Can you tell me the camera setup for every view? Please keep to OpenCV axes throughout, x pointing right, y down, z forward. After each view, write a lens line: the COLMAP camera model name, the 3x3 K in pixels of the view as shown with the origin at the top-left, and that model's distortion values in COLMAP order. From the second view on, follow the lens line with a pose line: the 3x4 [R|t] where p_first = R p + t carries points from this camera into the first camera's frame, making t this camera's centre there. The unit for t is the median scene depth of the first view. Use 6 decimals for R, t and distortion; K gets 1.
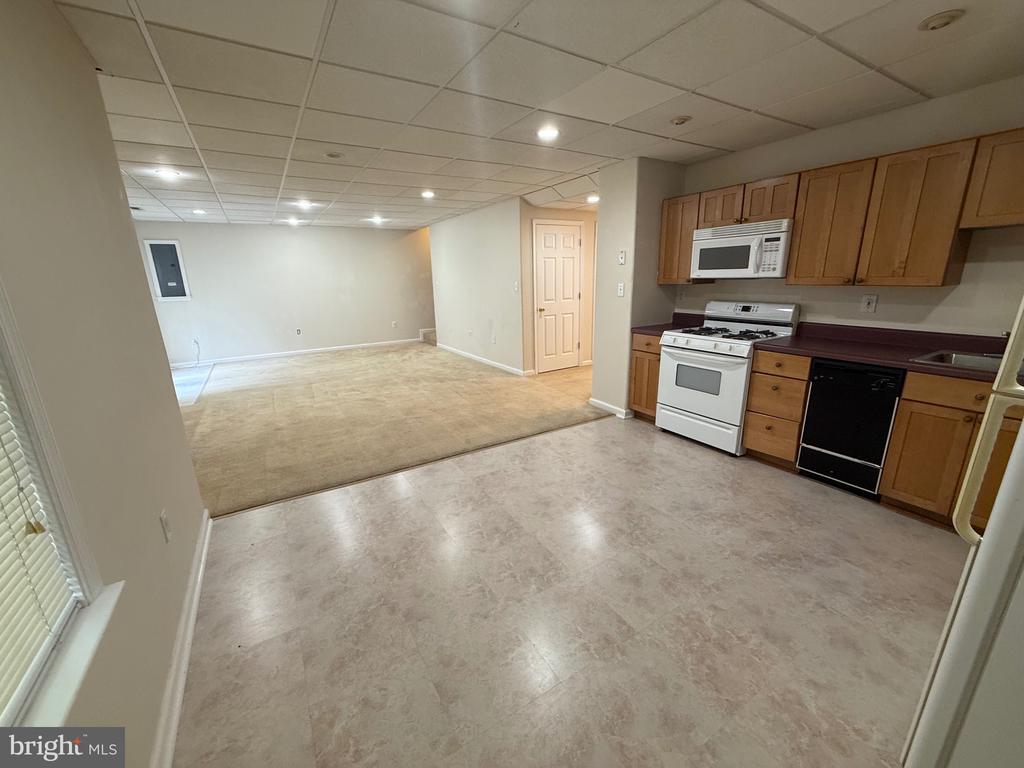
lens RADIAL K [[410.6, 0, 512.0], [0, 410.6, 384.0], [0, 0, 1]] dist [0.001772, 0.000169]
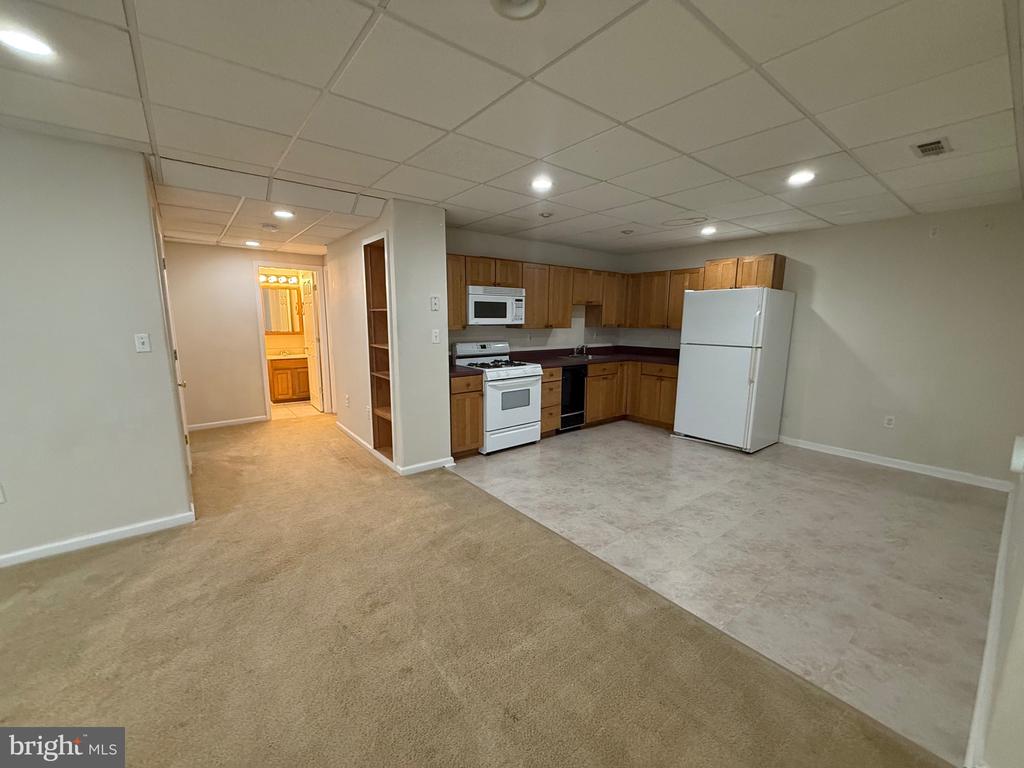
lens RADIAL K [[410.6, 0, 512.0], [0, 410.6, 384.0], [0, 0, 1]] dist [0.001772, 0.000169]
pose [[-0.127036, -0.136477, 0.982464, -0.869977], [0.252133, 0.953512, 0.165057, -0.291241], [-0.959318, 0.268680, -0.086720, 1.159965]]
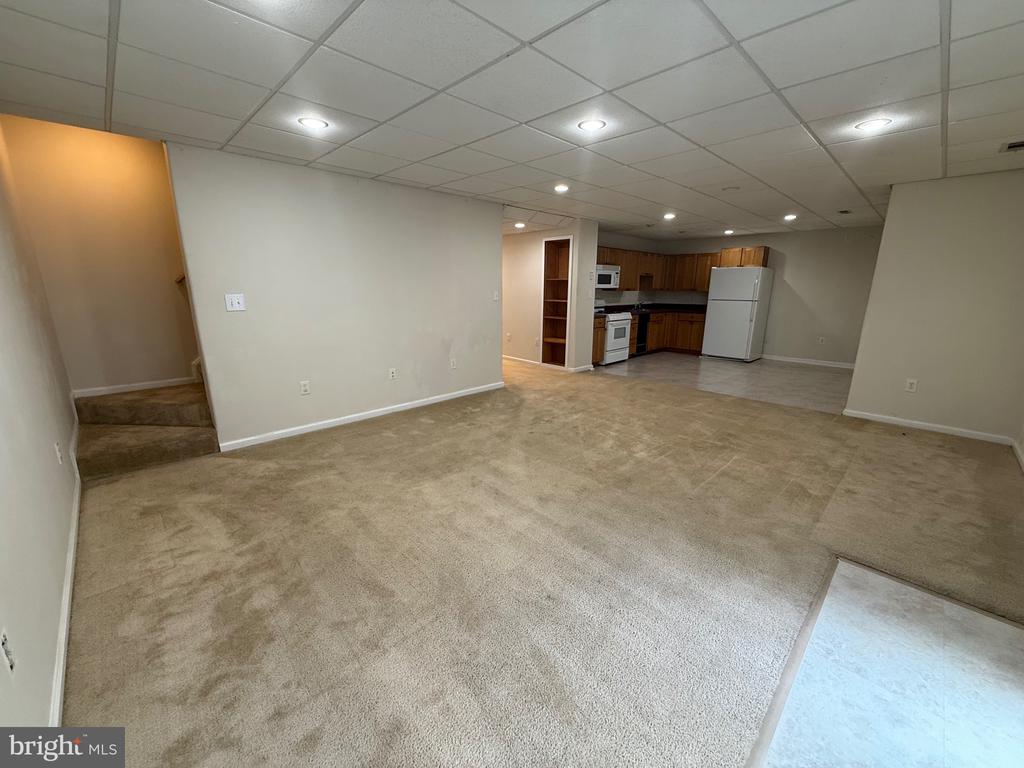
lens RADIAL K [[408.7, 0, 512.4], [0, 408.7, 387.1], [0, 0, 1]] dist [0.000968, 0.000094]
pose [[-0.230907, -0.212374, 0.949515, -1.648633], [0.250463, 0.930026, 0.268924, -0.501966], [-0.940186, 0.299915, -0.161558, 2.078194]]
